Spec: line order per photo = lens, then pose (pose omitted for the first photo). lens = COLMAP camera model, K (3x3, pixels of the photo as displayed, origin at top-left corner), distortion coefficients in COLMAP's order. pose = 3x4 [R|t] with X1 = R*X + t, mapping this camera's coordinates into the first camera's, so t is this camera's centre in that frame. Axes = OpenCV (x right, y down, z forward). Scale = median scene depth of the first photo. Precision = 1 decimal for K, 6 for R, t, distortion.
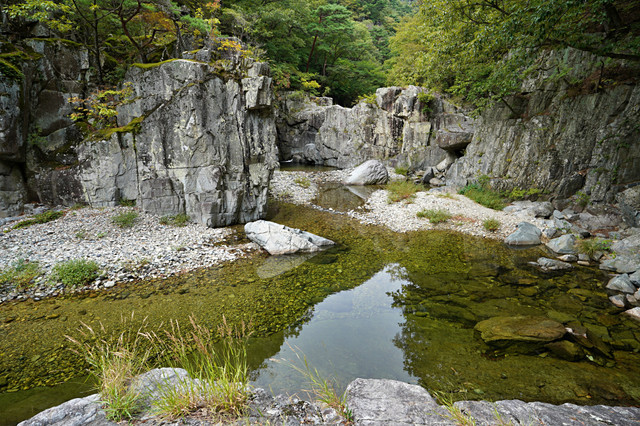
lens RADIAL K [[350.6, 0, 321.5], [0, 350.6, 210.5], [0, 0, 1]] dist [-0.046095, 0.029614]
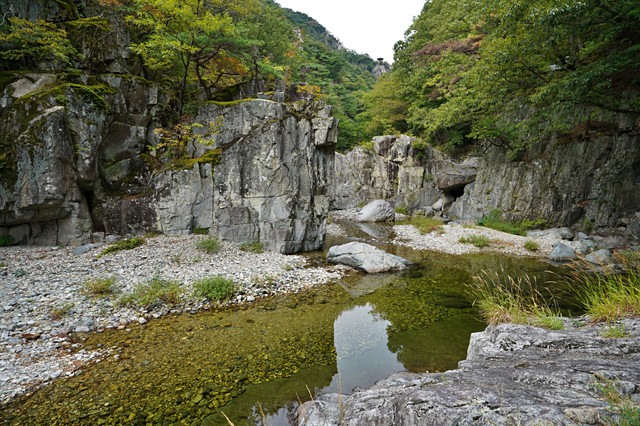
lens RADIAL K [[350.6, 0, 321.5], [0, 350.6, 210.5], [0, 0, 1]] dist [-0.046095, 0.029614]
pose [[0.989614, -0.000463, 0.143749, -0.355841], [0.020469, 0.990259, -0.137726, 0.065187], [-0.142285, 0.139238, 0.979984, -0.055543]]
